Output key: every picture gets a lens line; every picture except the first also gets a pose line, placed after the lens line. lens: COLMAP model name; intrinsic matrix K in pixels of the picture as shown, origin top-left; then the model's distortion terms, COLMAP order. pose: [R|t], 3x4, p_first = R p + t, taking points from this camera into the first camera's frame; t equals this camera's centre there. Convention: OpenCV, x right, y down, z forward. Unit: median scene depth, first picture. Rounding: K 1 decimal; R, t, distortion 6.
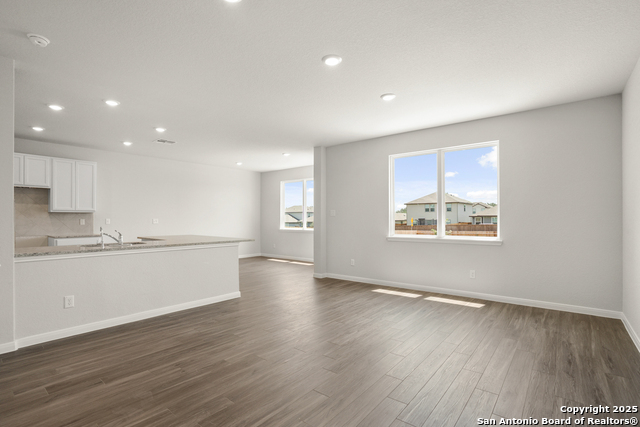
lens RADIAL K [[308.5, 0, 320.5], [0, 308.5, 217.6], [0, 0, 1]] dist [-0.003376, 0.000029]
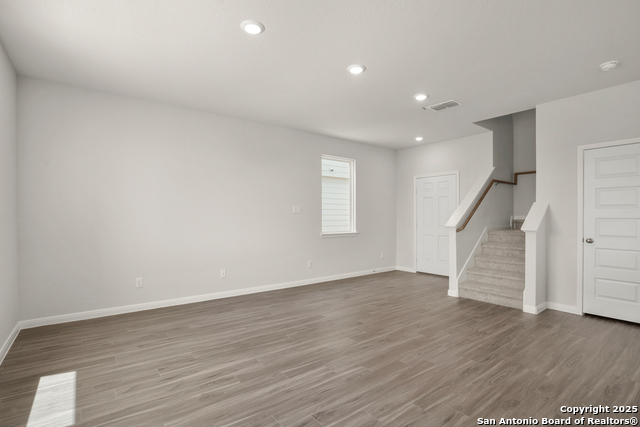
lens RADIAL K [[308.5, 0, 320.5], [0, 308.5, 217.6], [0, 0, 1]] dist [-0.003376, 0.000029]
pose [[-0.973229, -0.000980, 0.229836, -0.046581], [-0.001694, 0.999994, -0.002911, 0.006285], [-0.229832, -0.003223, -0.973225, 1.102027]]
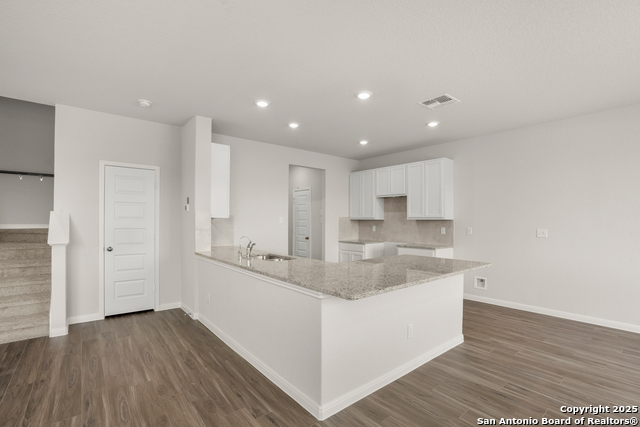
lens RADIAL K [[296.9, 0, 310.2], [0, 296.9, 224.1], [0, 0, 1]] dist [-0.005305, -0.000602]
pose [[-0.227833, 0.006808, -0.973676, 0.115035], [-0.000321, 0.999975, 0.007067, -0.011166], [0.973700, 0.001923, -0.227825, 0.944609]]
